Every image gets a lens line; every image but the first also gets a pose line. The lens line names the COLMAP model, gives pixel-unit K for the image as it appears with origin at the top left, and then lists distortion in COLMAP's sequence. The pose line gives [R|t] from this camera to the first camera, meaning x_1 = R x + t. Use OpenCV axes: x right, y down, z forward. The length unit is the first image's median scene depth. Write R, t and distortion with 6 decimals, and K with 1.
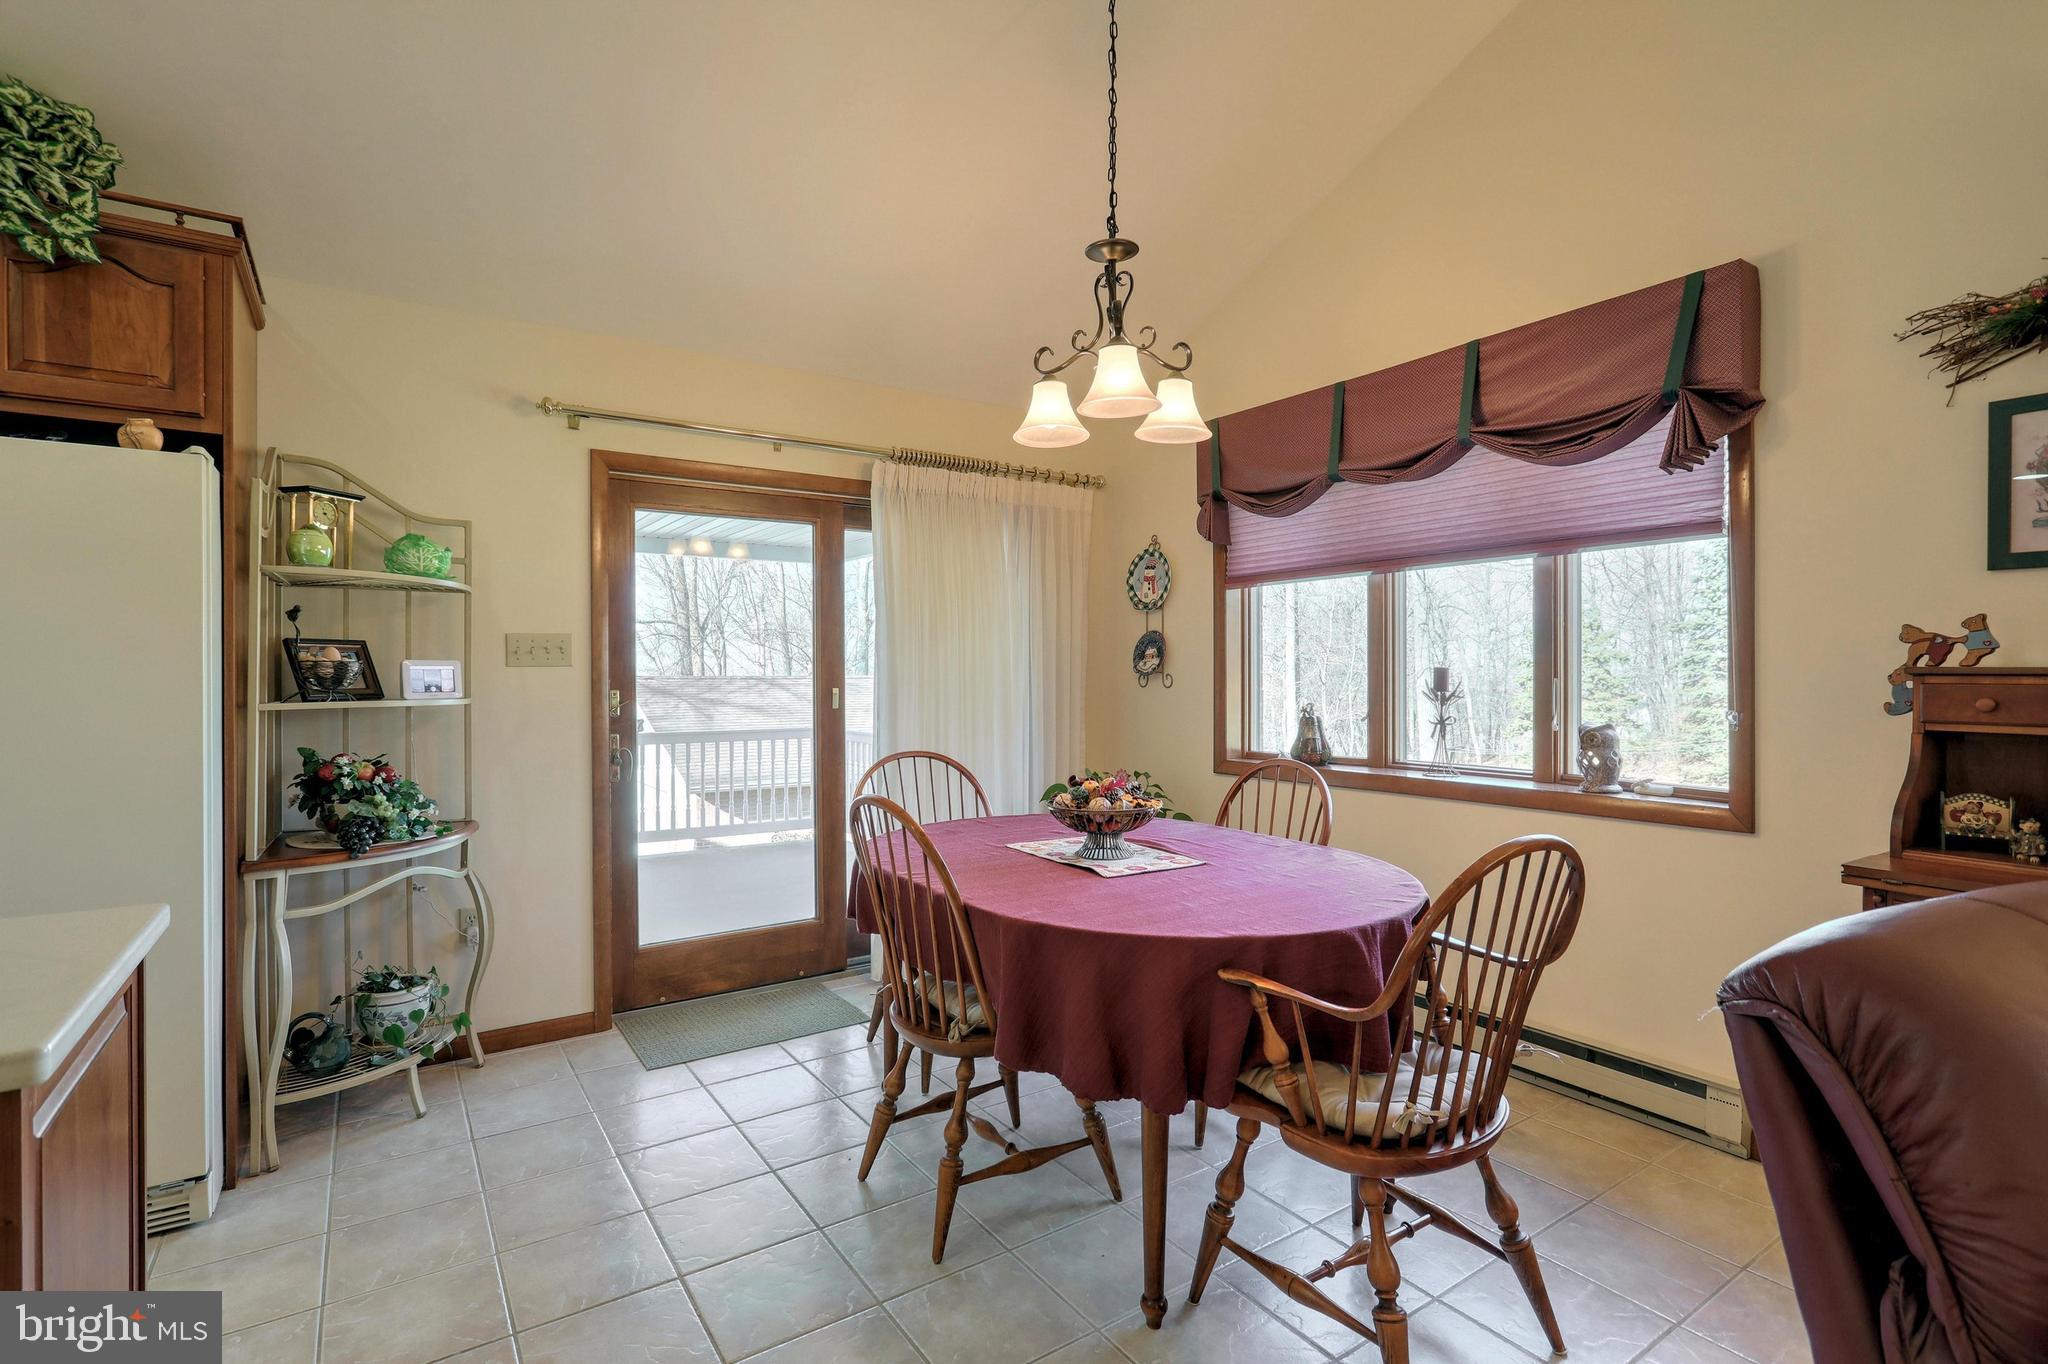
lens RADIAL K [[960.9, 0, 1019.2], [0, 960.9, 674.9], [0, 0, 1]] dist [0.000479, 0.000447]
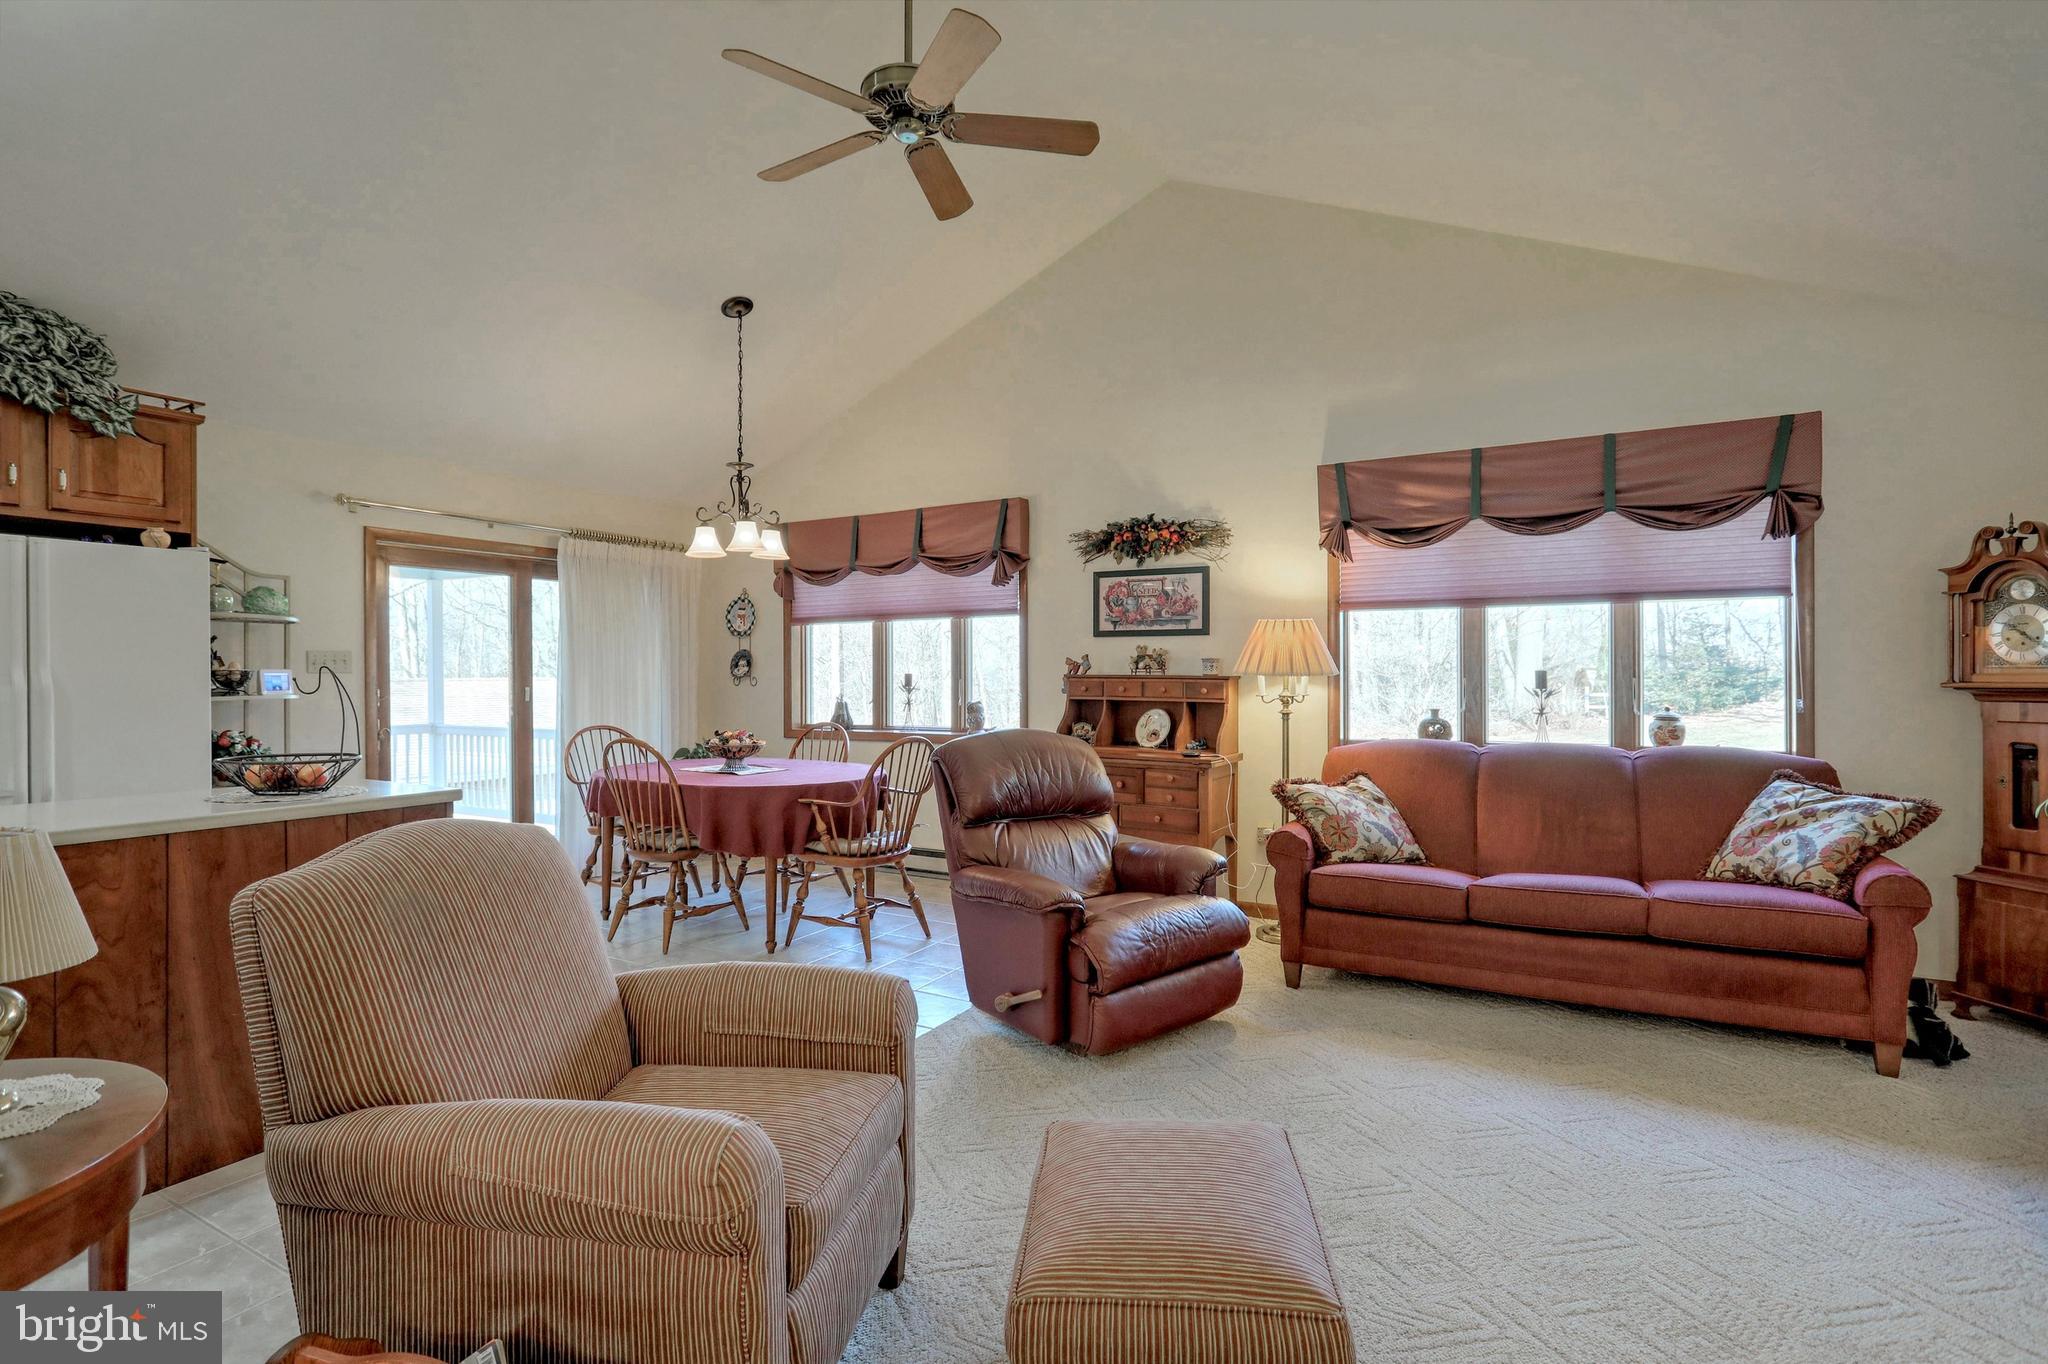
lens RADIAL K [[970.7, 0, 1020.5], [0, 970.7, 680.3], [0, 0, 1]] dist [-0.001037, 0.000077]
pose [[0.894509, -0.002922, 0.447040, -0.262287], [0.001011, 0.999989, 0.004514, -0.003817], [-0.447049, -0.003586, 0.894502, -0.982339]]
